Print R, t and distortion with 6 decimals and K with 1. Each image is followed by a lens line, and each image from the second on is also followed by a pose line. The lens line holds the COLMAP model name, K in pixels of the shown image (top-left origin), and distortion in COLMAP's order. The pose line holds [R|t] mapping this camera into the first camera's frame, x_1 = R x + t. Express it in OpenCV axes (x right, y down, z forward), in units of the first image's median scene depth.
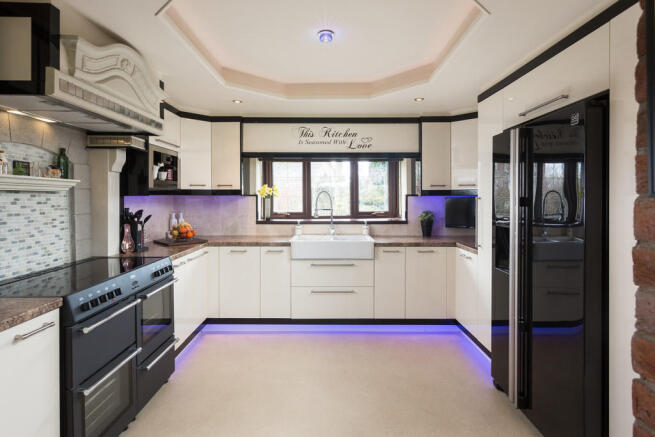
lens RADIAL K [[354.2, 0, 327.2], [0, 354.2, 209.0], [0, 0, 1]] dist [0.001099, 0.001344]
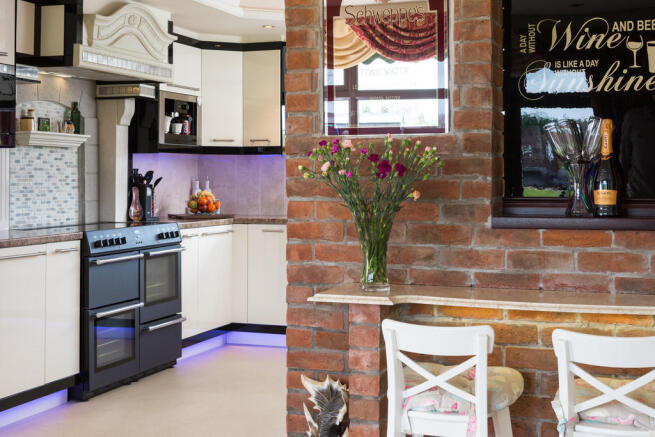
lens RADIAL K [[965.3, 0, 327.5], [0, 965.3, 218.5], [0, 0, 1]] dist [-0.021415, -0.089770]
pose [[0.943026, 0.014053, -0.332421, 0.734598], [-0.011261, 0.999883, 0.010323, 0.103867], [0.332528, -0.005992, 0.943074, -1.179797]]
